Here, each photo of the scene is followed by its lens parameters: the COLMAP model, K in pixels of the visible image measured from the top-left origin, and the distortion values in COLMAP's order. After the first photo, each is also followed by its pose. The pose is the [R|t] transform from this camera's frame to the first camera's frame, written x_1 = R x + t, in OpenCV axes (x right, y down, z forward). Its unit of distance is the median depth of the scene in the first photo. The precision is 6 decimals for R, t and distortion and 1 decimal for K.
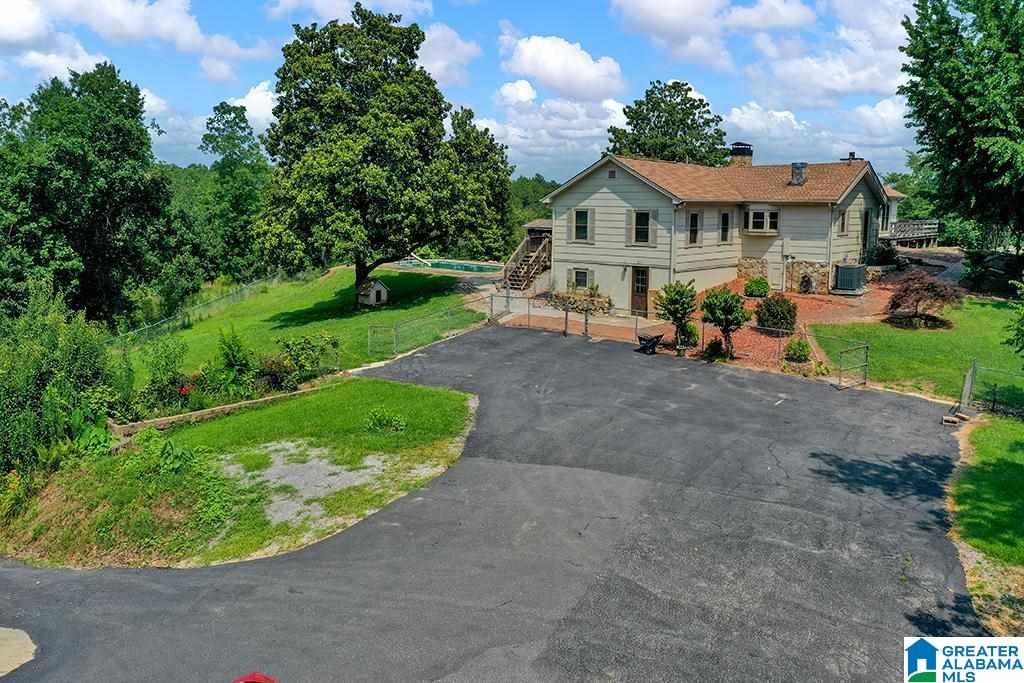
lens RADIAL K [[814.6, 0, 512.0], [0, 814.6, 341.5], [0, 0, 1]] dist [0.005354, 0.001699]
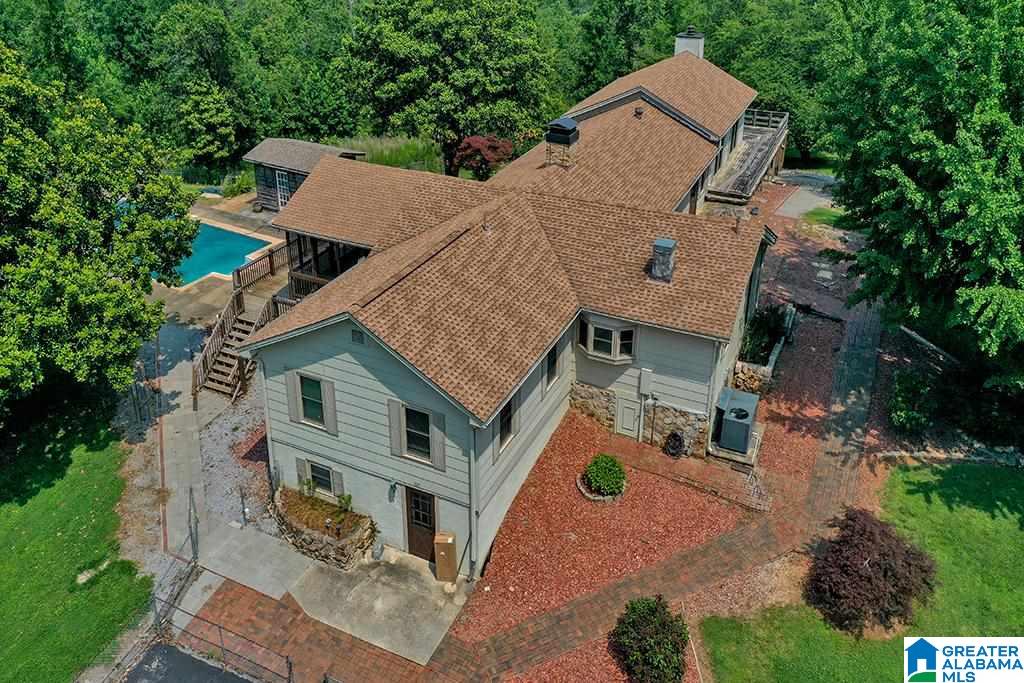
lens RADIAL K [[882.1, 0, 512.0], [0, 882.1, 341.5], [0, 0, 1]] dist [0.001906, 0.000208]
pose [[0.968512, -0.099303, 0.228306, 0.082087], [0.033764, 0.960929, 0.274728, -0.339811], [-0.246667, -0.258369, 0.934024, 0.392101]]
